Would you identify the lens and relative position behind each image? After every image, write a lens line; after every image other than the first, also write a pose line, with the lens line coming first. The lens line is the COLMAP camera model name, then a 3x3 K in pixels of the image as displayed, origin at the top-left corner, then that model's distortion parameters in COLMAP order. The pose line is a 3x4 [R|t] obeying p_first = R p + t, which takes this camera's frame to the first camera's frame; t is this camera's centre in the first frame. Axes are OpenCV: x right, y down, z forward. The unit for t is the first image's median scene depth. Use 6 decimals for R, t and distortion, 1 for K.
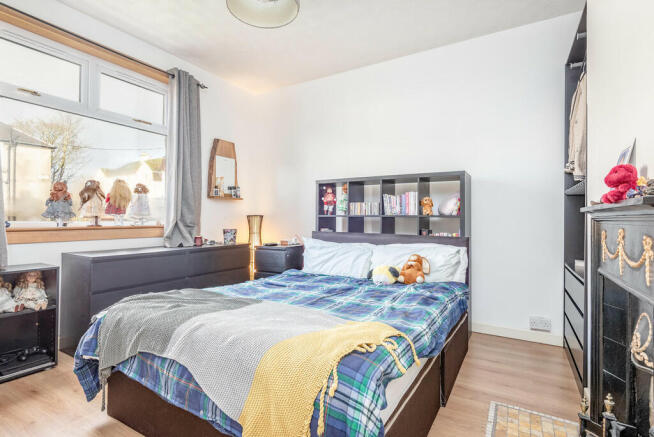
lens RADIAL K [[334.1, 0, 326.5], [0, 334.1, 219.6], [0, 0, 1]] dist [0.018491, -0.002767]
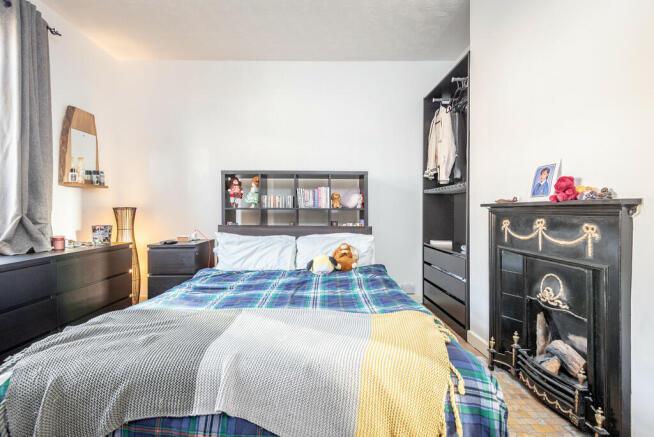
lens RADIAL K [[301.4, 0, 326.4], [0, 301.4, 212.5], [0, 0, 1]] dist [0.020507, -0.003248]
pose [[0.852825, -0.006977, 0.522151, -0.231430], [0.004163, 0.999970, 0.006564, -0.004798], [-0.522181, -0.003424, 0.852828, 0.130247]]
